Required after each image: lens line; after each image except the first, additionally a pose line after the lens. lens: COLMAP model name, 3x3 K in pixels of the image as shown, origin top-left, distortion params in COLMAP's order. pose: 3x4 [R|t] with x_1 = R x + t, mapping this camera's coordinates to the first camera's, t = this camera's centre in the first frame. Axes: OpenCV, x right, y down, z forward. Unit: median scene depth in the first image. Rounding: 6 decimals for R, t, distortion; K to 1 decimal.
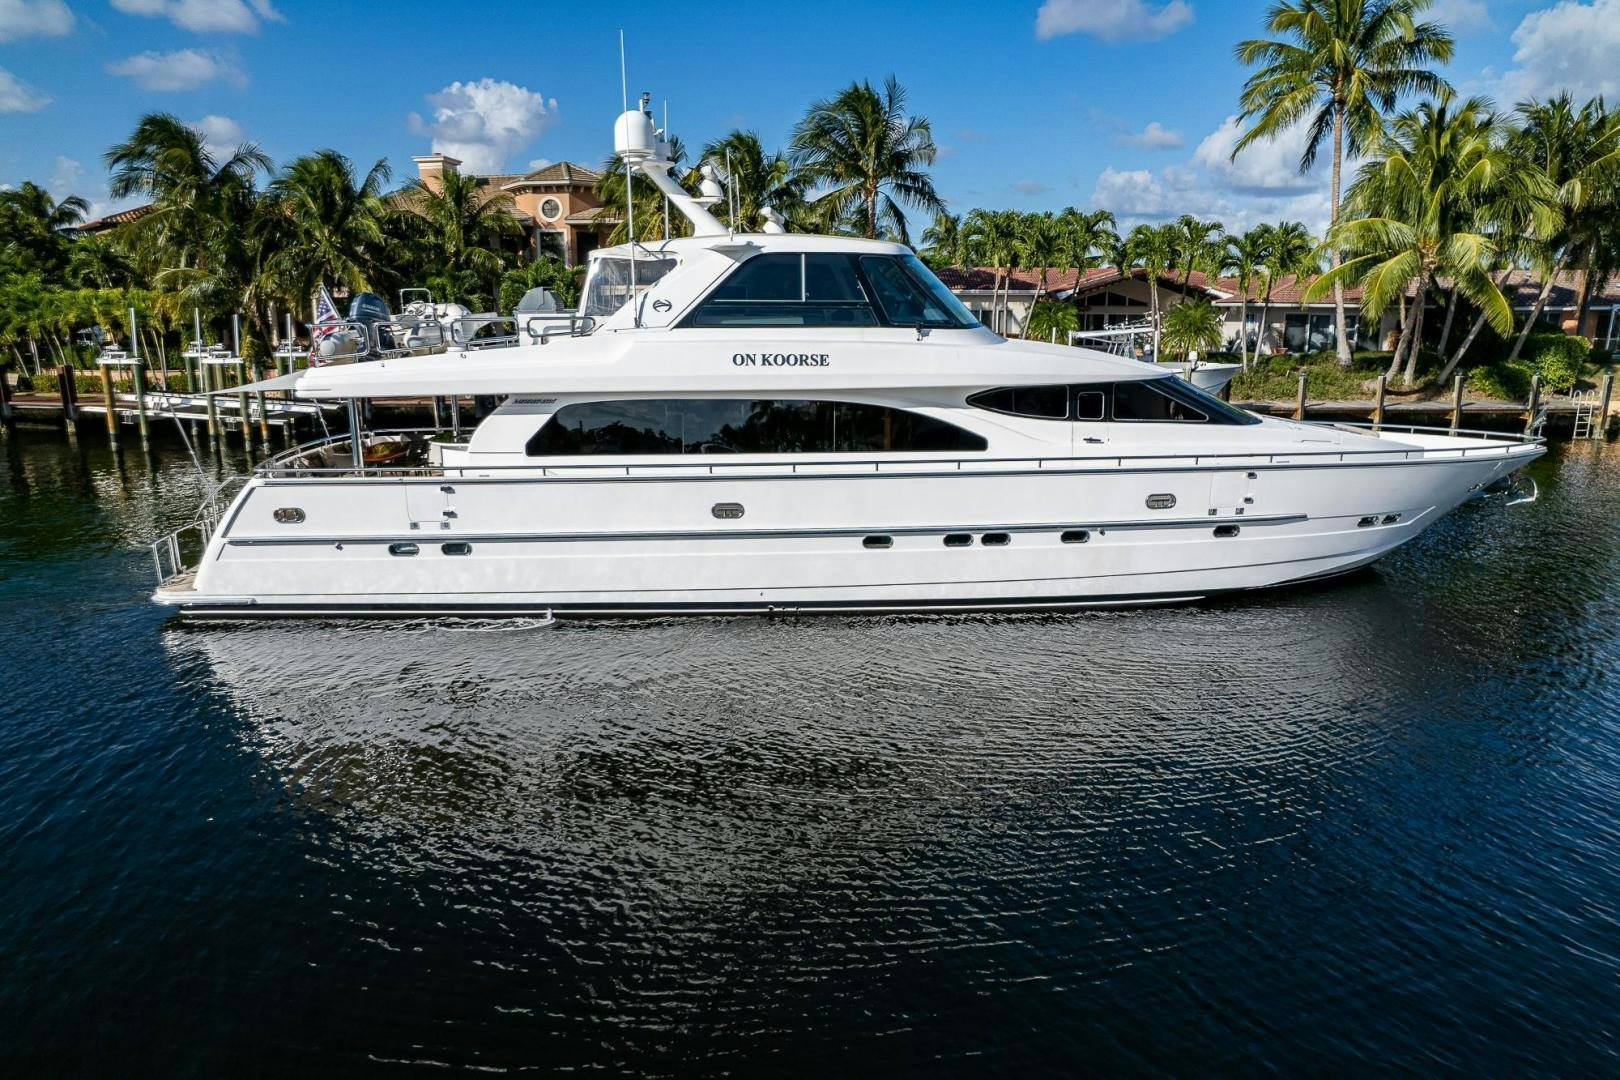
lens RADIAL K [[959.6, 0, 802.9], [0, 959.6, 538.3], [0, 0, 1]] dist [-0.042538, 0.002536]
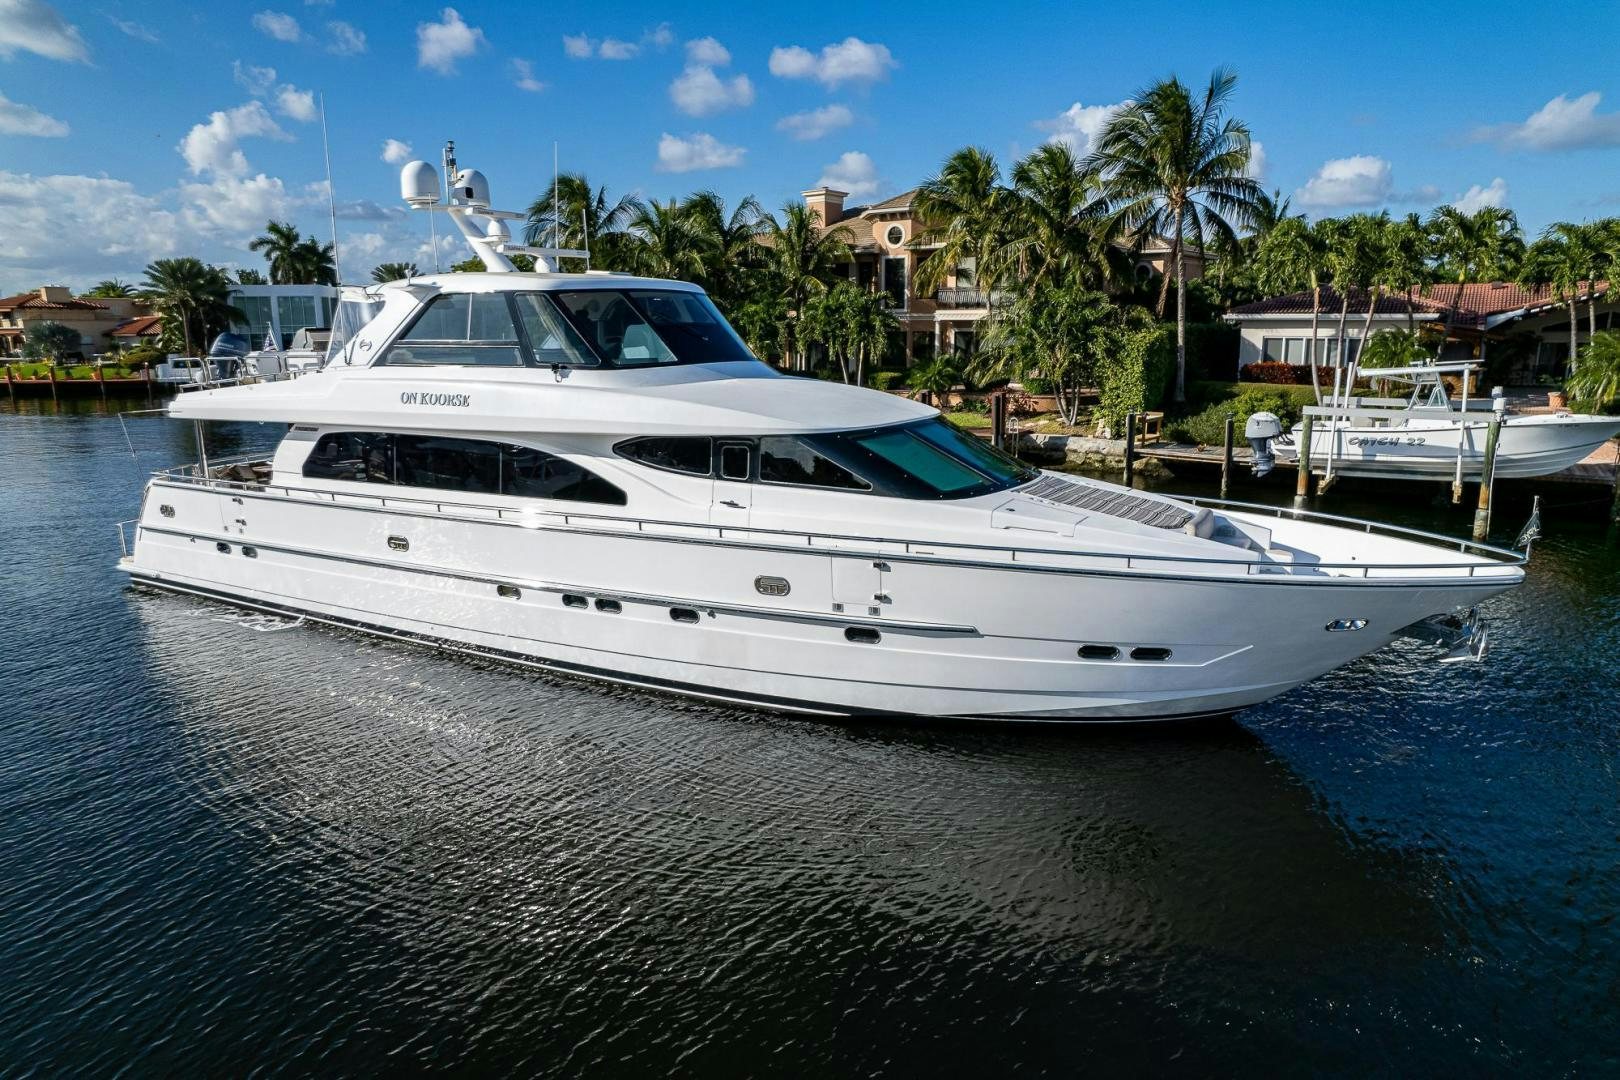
lens RADIAL K [[959.6, 0, 822.2], [0, 959.6, 547.5], [0, 0, 1]] dist [-0.042538, 0.002536]
pose [[0.876883, 0.103117, -0.469514, 0.786766], [-0.108969, 0.993935, 0.014779, -0.087286], [0.468191, 0.038203, 0.882801, 0.303408]]
